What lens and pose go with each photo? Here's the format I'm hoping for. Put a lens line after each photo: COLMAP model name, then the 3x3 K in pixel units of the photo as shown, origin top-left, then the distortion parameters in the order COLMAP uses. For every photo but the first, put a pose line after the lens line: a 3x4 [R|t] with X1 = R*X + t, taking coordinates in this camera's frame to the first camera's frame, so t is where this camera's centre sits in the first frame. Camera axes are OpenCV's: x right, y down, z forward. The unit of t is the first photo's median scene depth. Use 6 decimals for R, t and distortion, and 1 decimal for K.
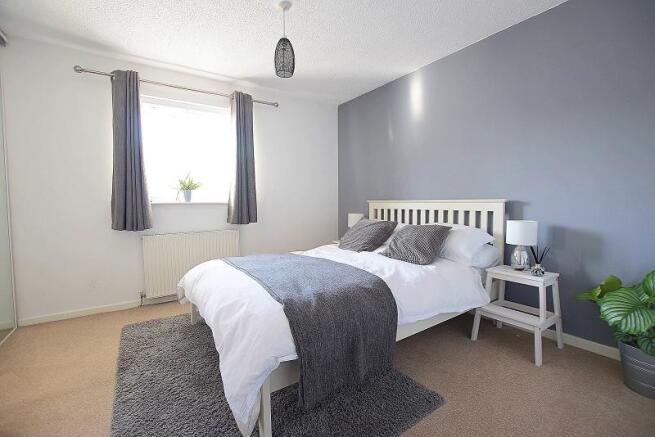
lens RADIAL K [[294.8, 0, 327.5], [0, 294.8, 218.5], [0, 0, 1]] dist [-0.025467, 0.000597]
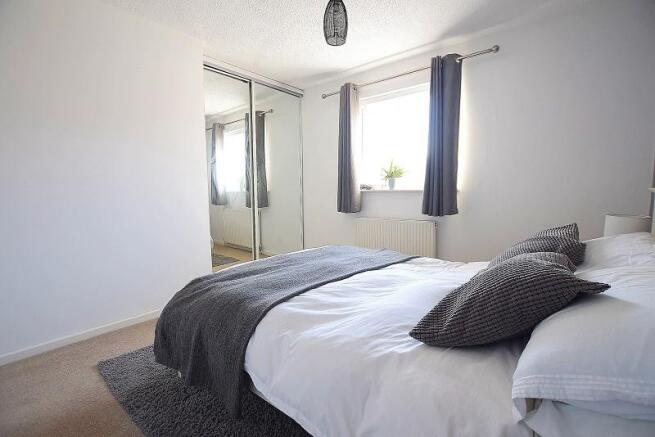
lens RADIAL K [[294.8, 0, 327.5], [0, 294.8, 218.5], [0, 0, 1]] dist [-0.025467, 0.000597]
pose [[0.261415, 0.109792, -0.958962, 0.477478], [-0.037157, 0.993918, 0.103665, -0.053584], [0.964511, 0.008533, 0.263905, 0.506012]]
